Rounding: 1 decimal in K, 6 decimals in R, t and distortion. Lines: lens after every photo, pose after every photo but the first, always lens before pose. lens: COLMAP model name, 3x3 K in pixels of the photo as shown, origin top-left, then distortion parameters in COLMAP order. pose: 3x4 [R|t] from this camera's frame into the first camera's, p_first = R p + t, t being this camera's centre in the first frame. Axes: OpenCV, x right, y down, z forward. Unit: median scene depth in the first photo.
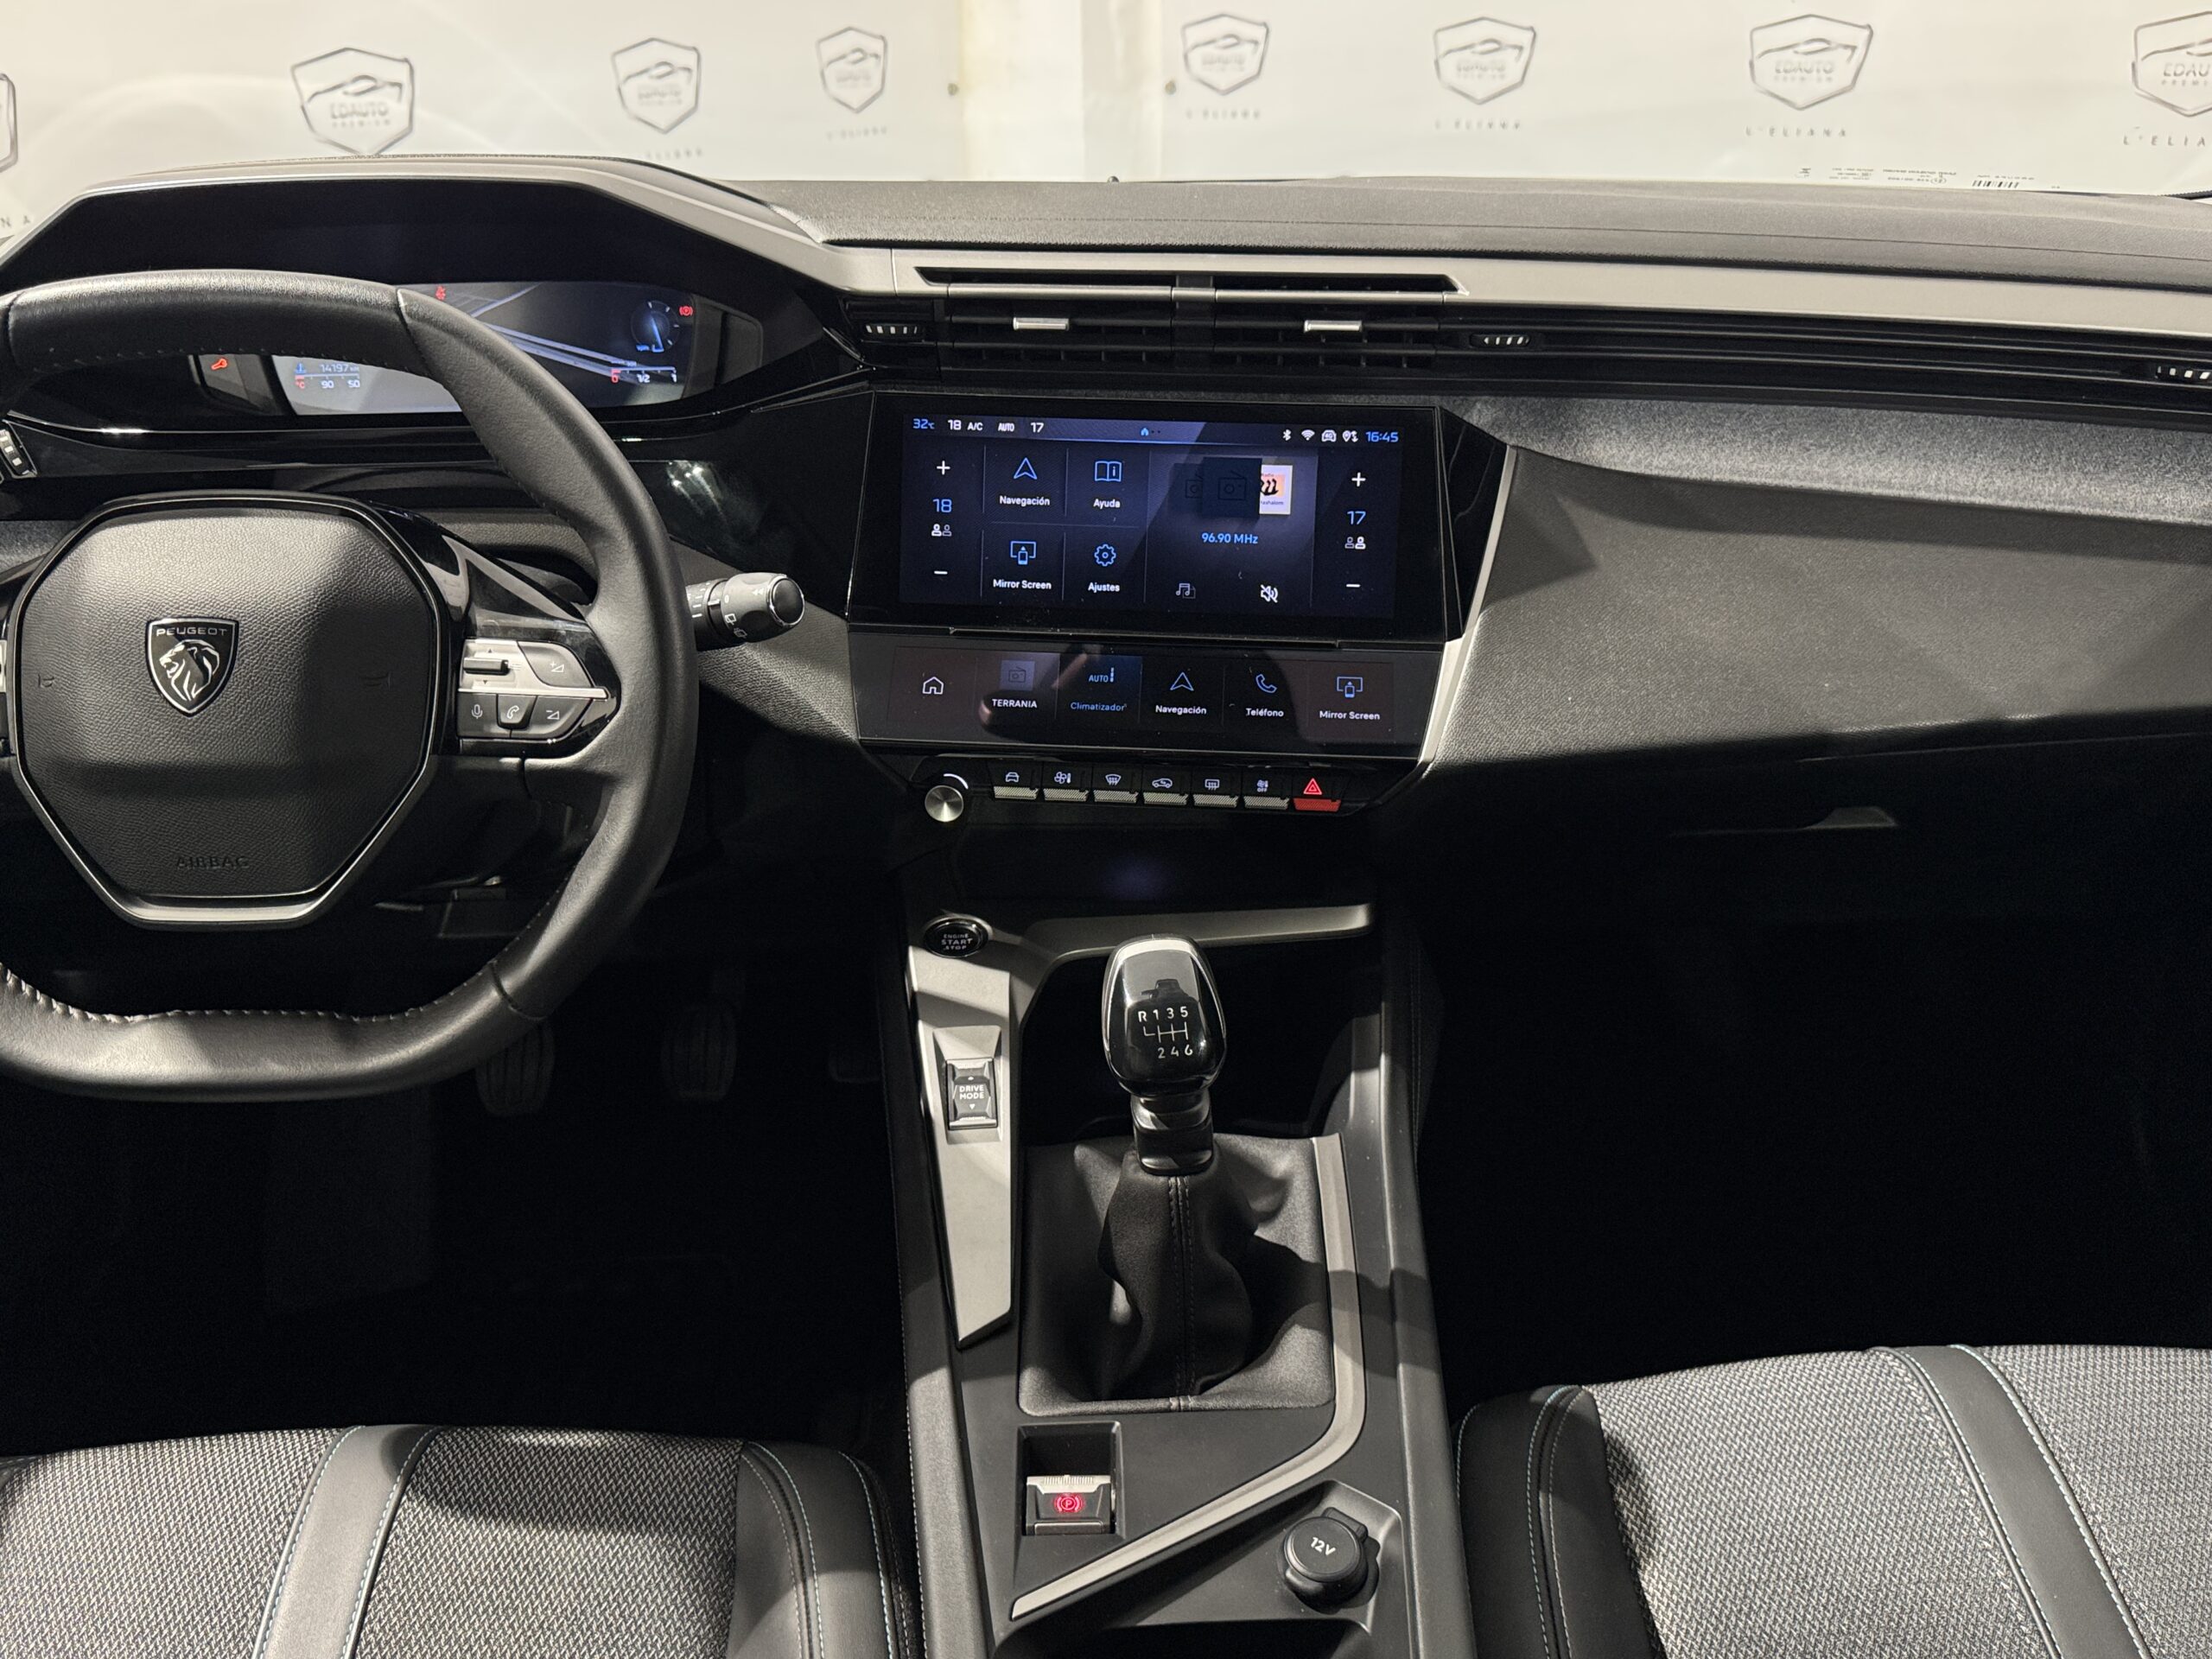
lens RADIAL K [[1761.3, 0, 1118.3], [0, 1761.3, 836.9], [0, 0, 1]] dist [0.134667, -0.234151]
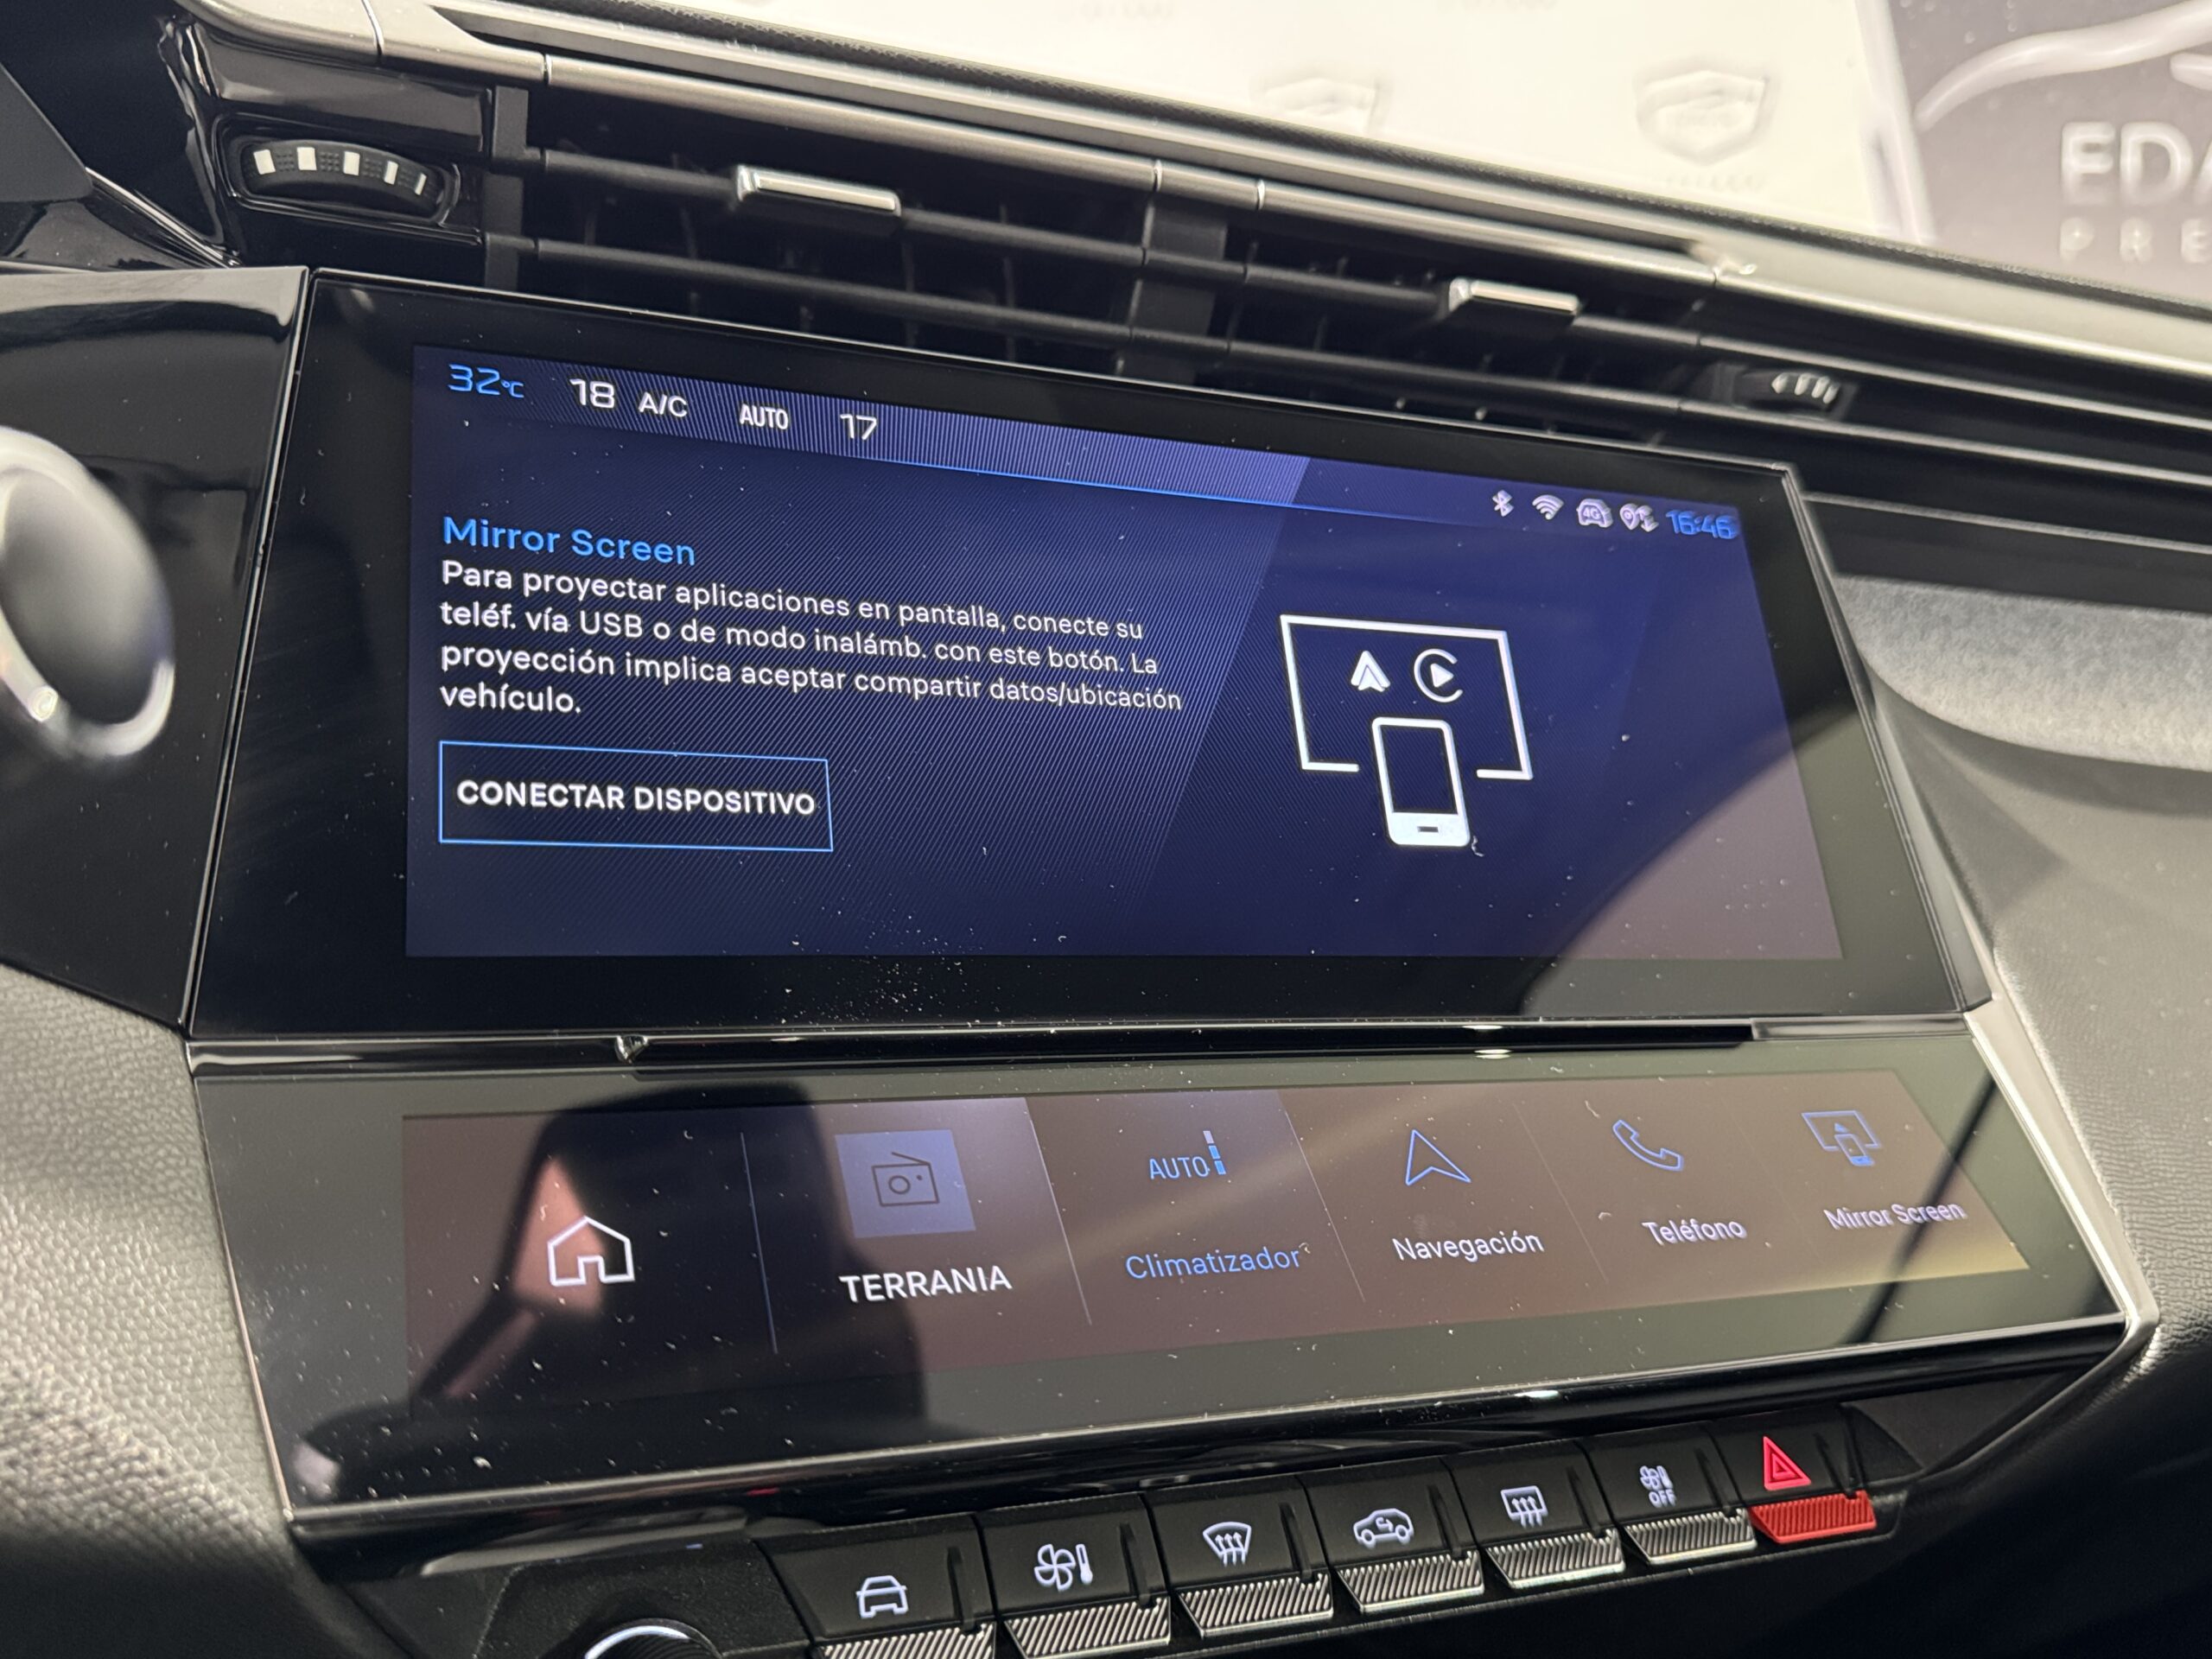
lens RADIAL K [[1826.9, 0, 1092.3], [0, 1826.9, 835.2], [0, 0, 1]] dist [0.061377, -0.082984]
pose [[0.897075, 0.008696, 0.441792, -0.156235], [0.164571, 0.921303, -0.352302, -0.037077], [-0.410088, 0.388748, 0.825047, 0.737565]]
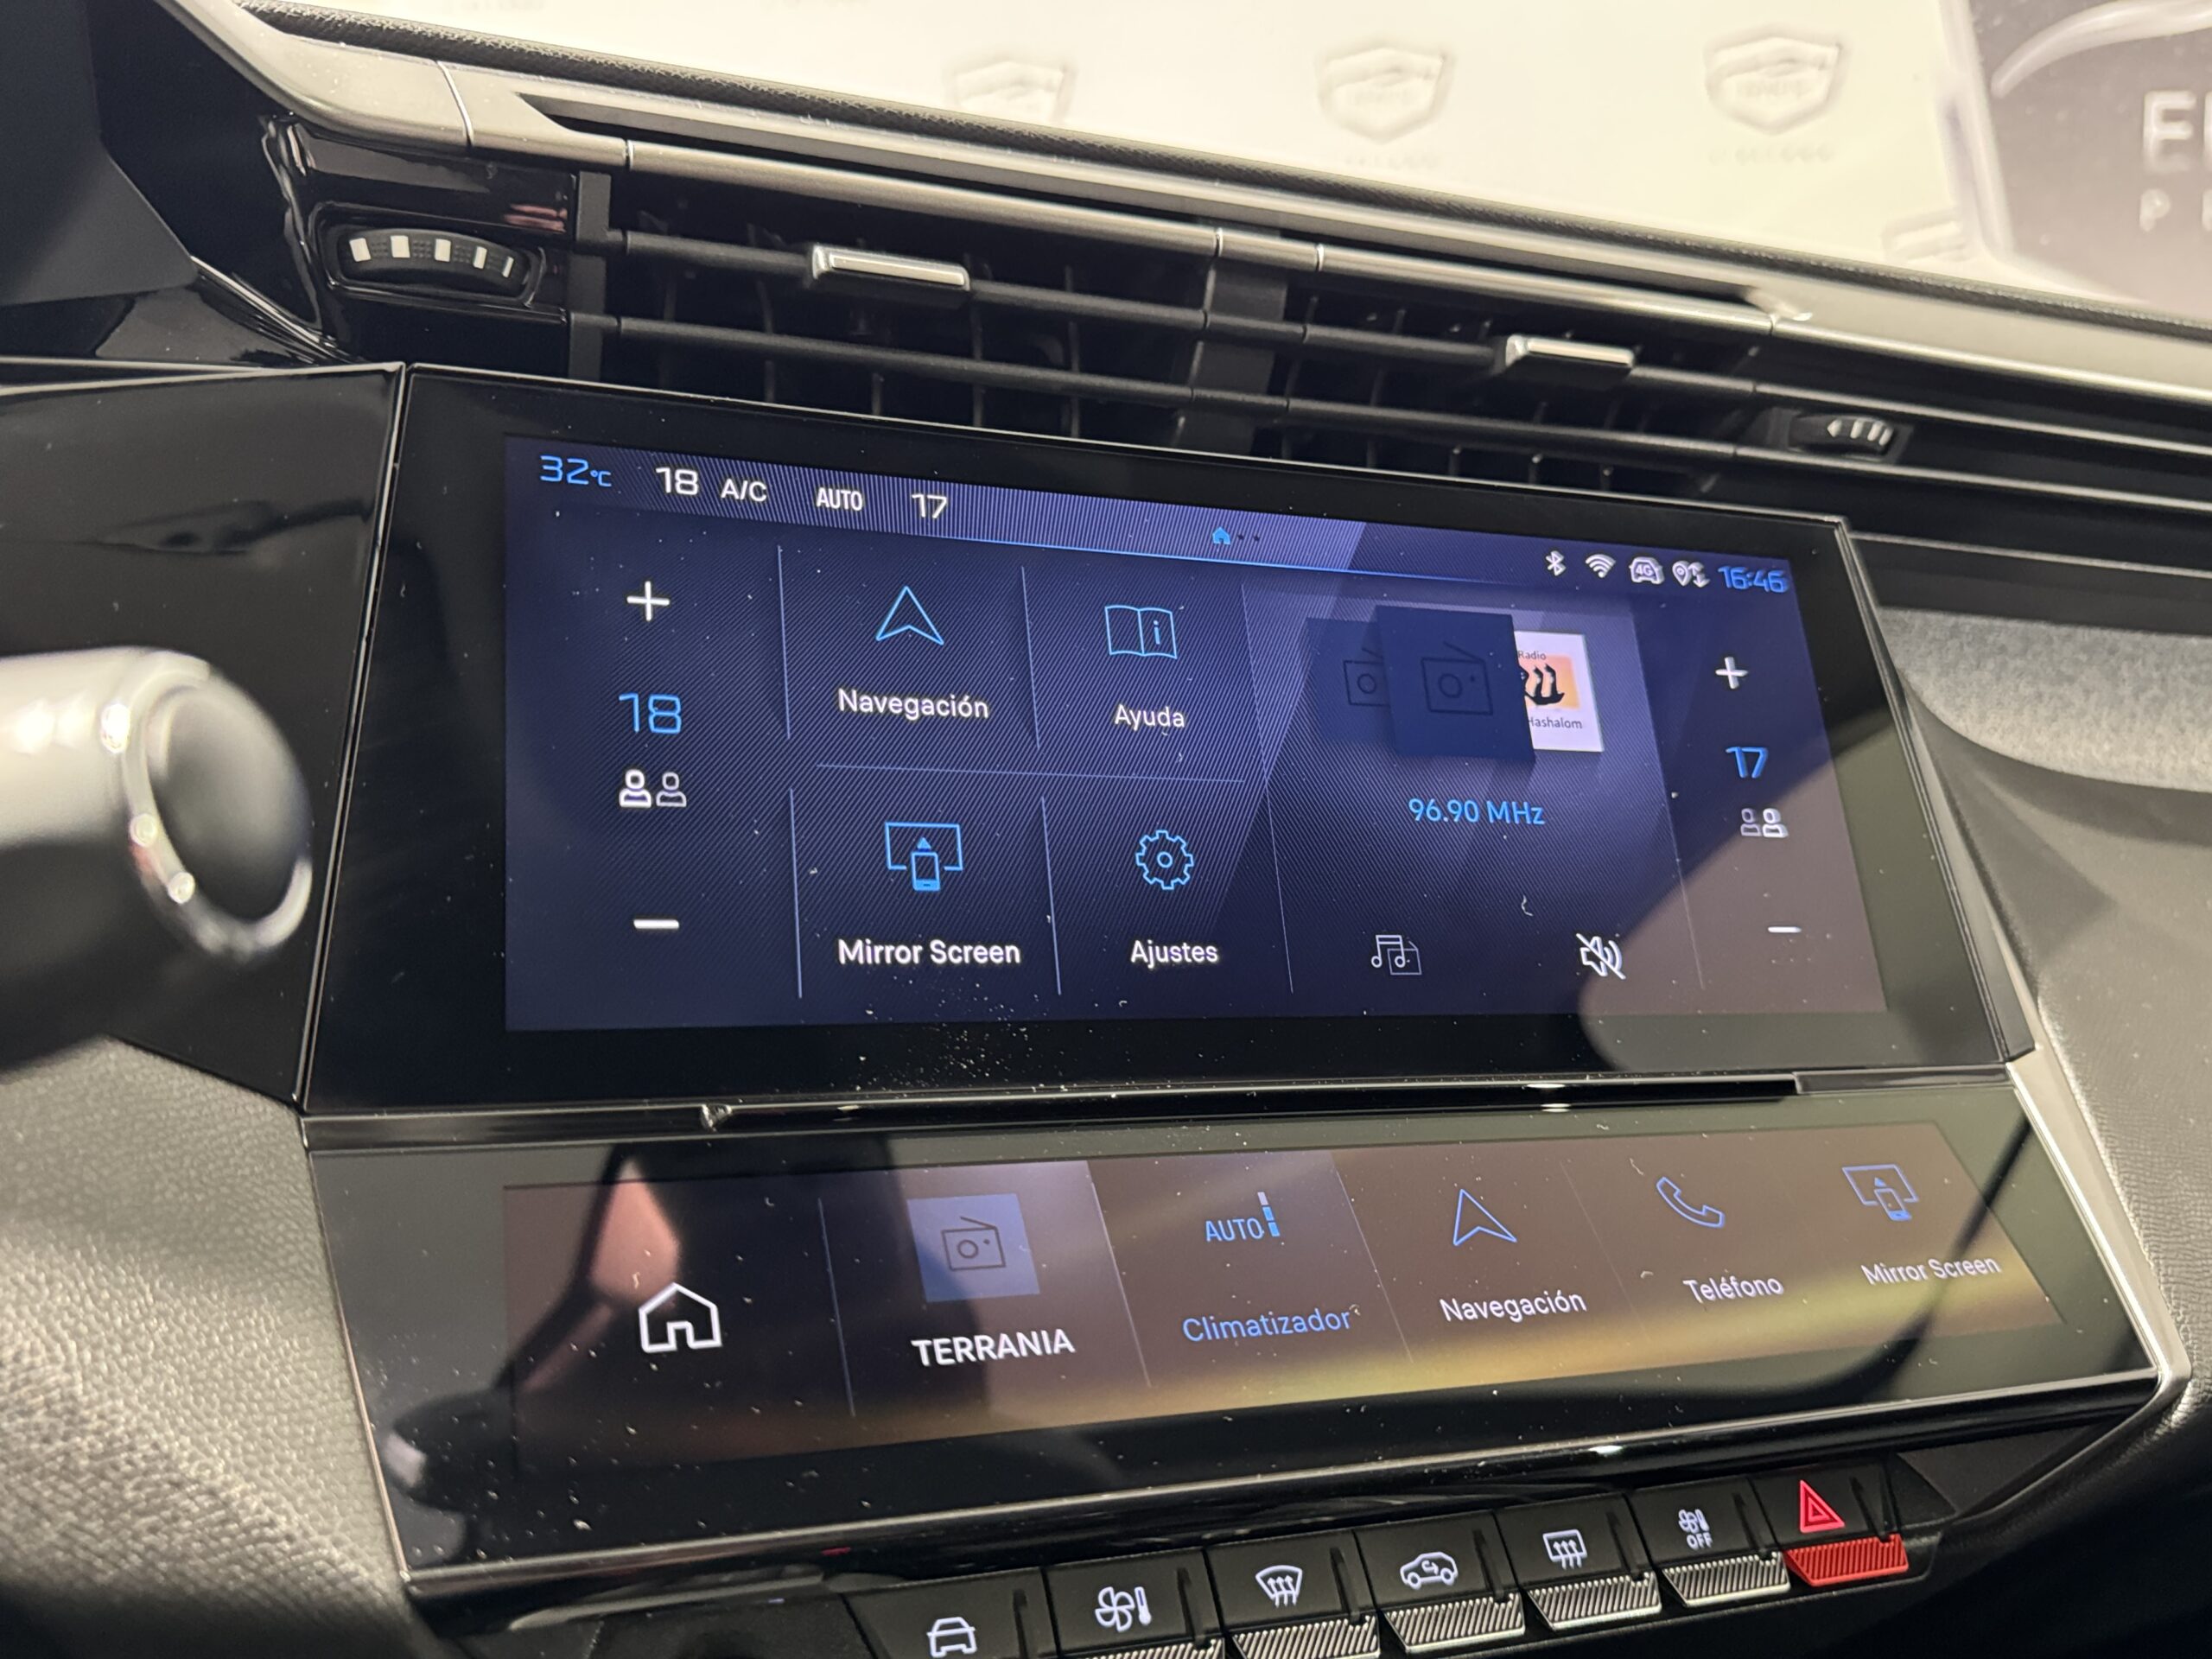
lens RADIAL K [[1818.5, 0, 1103.9], [0, 1818.5, 848.9], [0, 0, 1]] dist [0.072158, -0.109083]
pose [[0.908546, 0.000810, 0.417783, -0.161338], [0.152162, 0.930672, -0.332710, -0.050162], [-0.389089, 0.365853, 0.845436, 0.721276]]
